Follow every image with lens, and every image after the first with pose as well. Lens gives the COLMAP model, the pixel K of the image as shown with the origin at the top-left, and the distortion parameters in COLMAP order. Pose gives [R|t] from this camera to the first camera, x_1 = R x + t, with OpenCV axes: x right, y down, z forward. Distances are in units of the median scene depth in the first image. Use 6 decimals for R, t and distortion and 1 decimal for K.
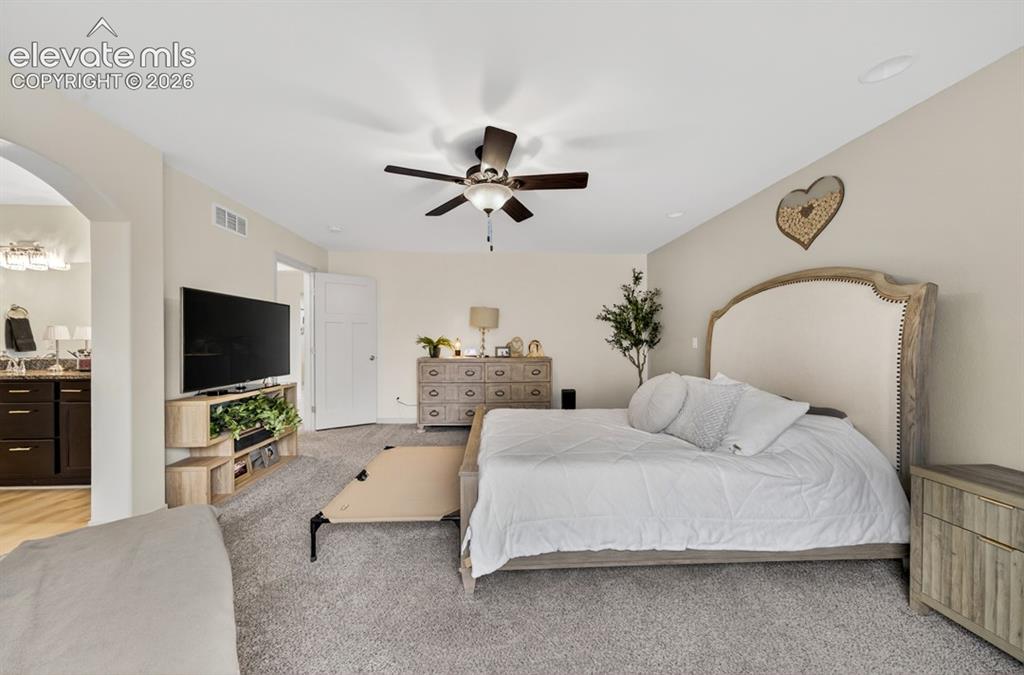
lens RADIAL K [[344.4, 0, 507.3], [0, 344.4, 341.5], [0, 0, 1]] dist [-0.009667, 0.000173]
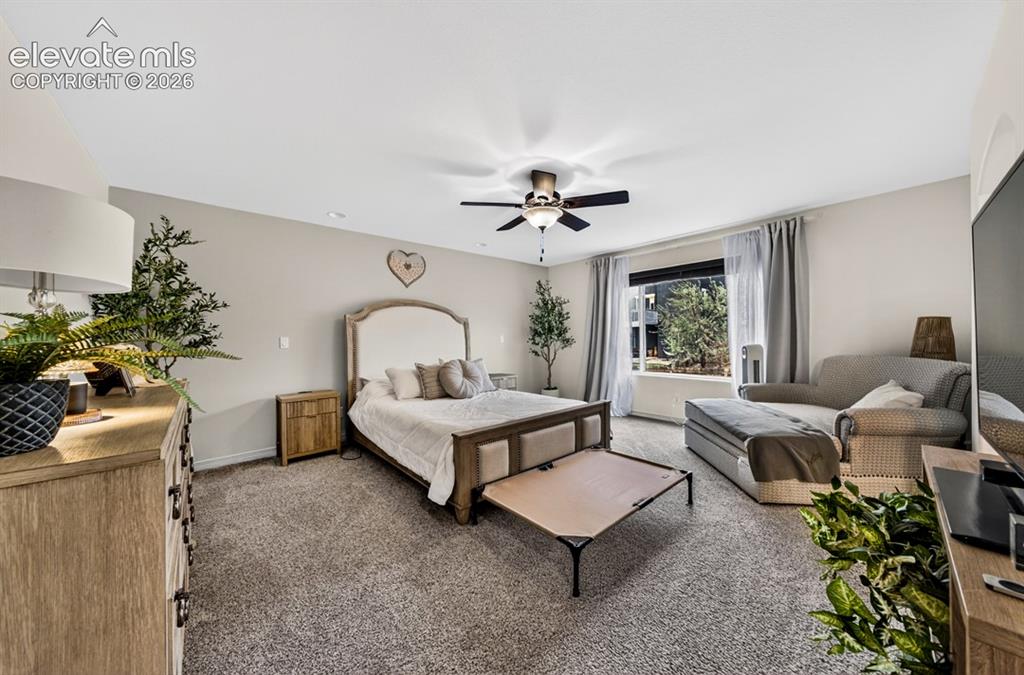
lens RADIAL K [[344.4, 0, 506.8], [0, 344.4, 337.7], [0, 0, 1]] dist [-0.009667, 0.000173]
pose [[-0.638259, 0.009781, 0.769760, -0.582465], [0.007960, 0.999950, -0.006106, 0.003235], [-0.769781, 0.002230, -0.638305, 1.225463]]
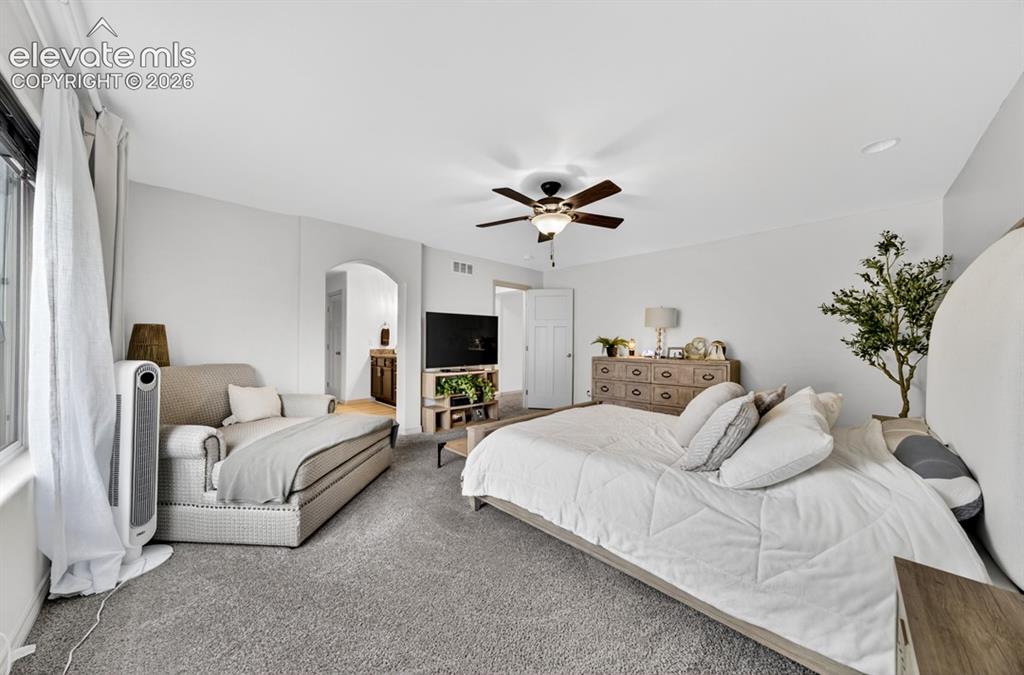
lens RADIAL K [[344.4, 0, 512.5], [0, 344.4, 339.4], [0, 0, 1]] dist [-0.009667, 0.000173]
pose [[0.675782, -0.000840, -0.737101, 0.495149], [-0.004031, 0.999980, -0.004835, -0.000903], [0.737091, 0.006239, 0.675765, 0.051426]]
